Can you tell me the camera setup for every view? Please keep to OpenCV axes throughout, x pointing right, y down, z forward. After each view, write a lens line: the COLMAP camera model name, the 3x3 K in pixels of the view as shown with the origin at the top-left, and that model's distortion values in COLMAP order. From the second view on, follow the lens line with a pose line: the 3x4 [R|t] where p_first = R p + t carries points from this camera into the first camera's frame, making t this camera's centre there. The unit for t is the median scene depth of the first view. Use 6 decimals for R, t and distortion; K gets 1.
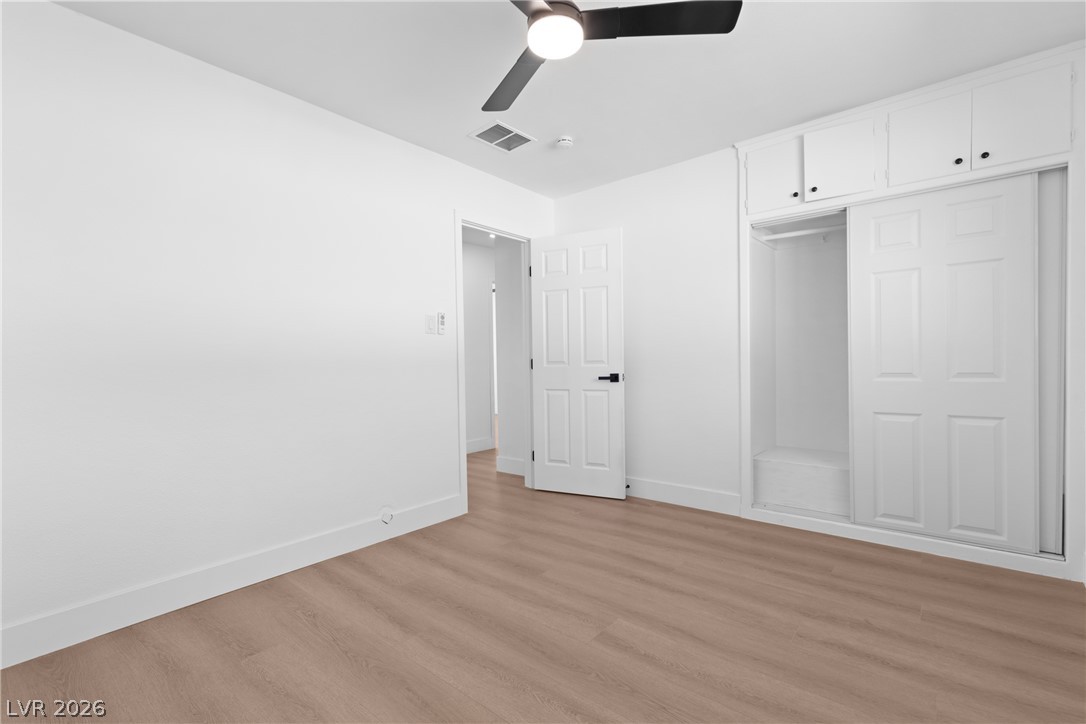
lens RADIAL K [[486.2, 0, 547.3], [0, 486.2, 369.1], [0, 0, 1]] dist [0.006549, -0.000846]
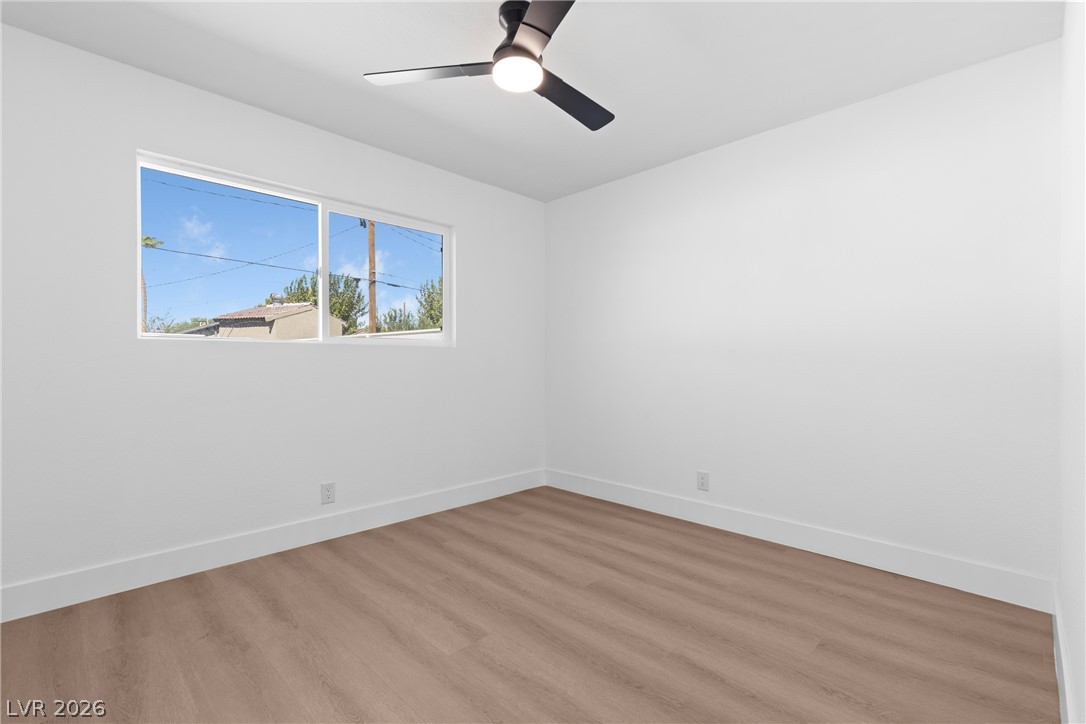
lens RADIAL K [[486.2, 0, 547.3], [0, 486.2, 369.1], [0, 0, 1]] dist [0.006549, -0.000846]
pose [[-0.996243, 0.017763, 0.084760, -0.122451], [0.020319, 0.999362, 0.029389, -0.033290], [-0.084184, 0.031001, -0.995968, 1.925757]]
